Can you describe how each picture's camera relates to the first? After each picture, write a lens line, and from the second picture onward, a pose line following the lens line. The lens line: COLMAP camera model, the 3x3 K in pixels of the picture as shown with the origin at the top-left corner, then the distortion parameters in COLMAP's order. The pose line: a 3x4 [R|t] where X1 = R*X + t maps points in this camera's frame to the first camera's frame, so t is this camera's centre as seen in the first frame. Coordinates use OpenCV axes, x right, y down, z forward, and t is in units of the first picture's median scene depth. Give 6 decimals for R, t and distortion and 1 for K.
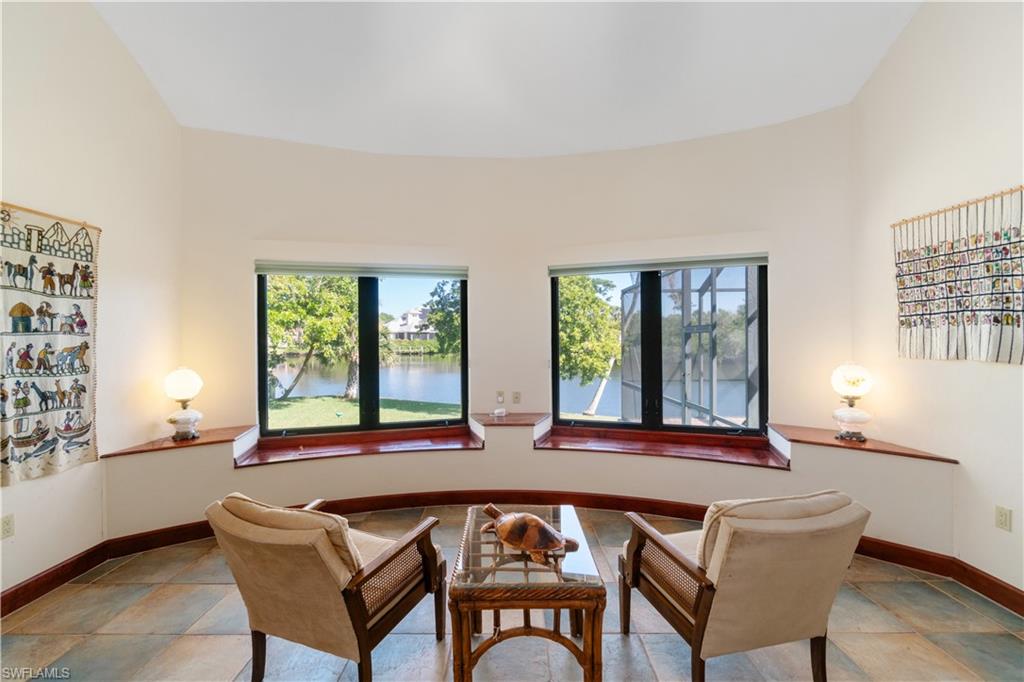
lens RADIAL K [[440.9, 0, 508.1], [0, 440.9, 341.9], [0, 0, 1]] dist [-0.002280, -0.000119]
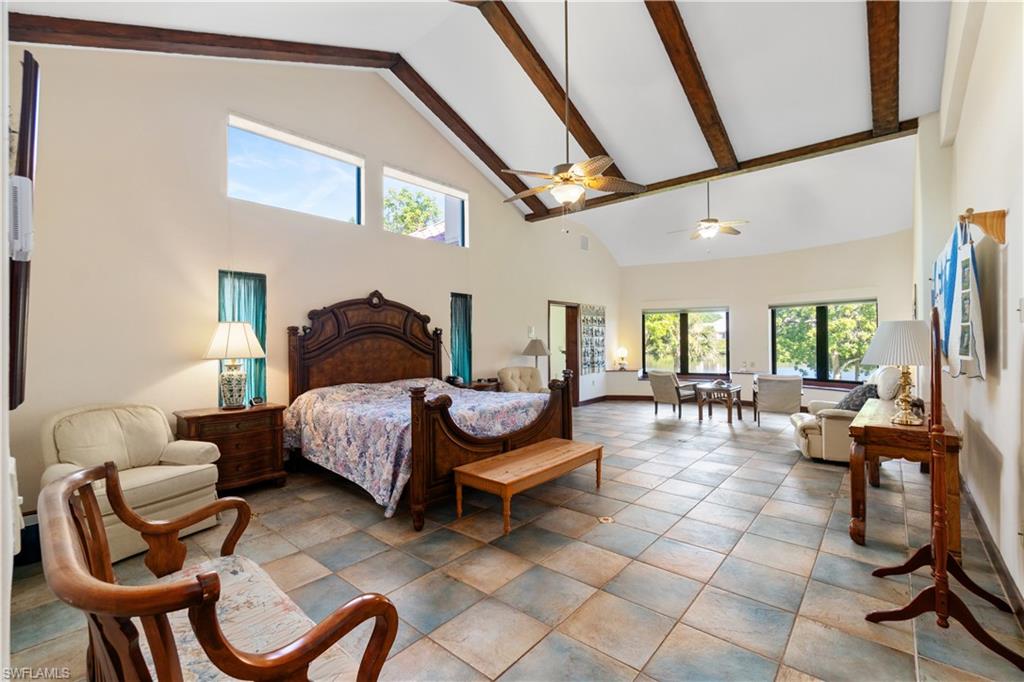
lens RADIAL K [[440.9, 0, 506.5], [0, 440.9, 337.2], [0, 0, 1]] dist [-0.002280, -0.000119]
pose [[0.758362, -0.000361, -0.651834, 0.766815], [-0.003049, 0.999987, -0.004101, 0.005458], [0.651827, 0.005098, 0.758351, -2.165877]]
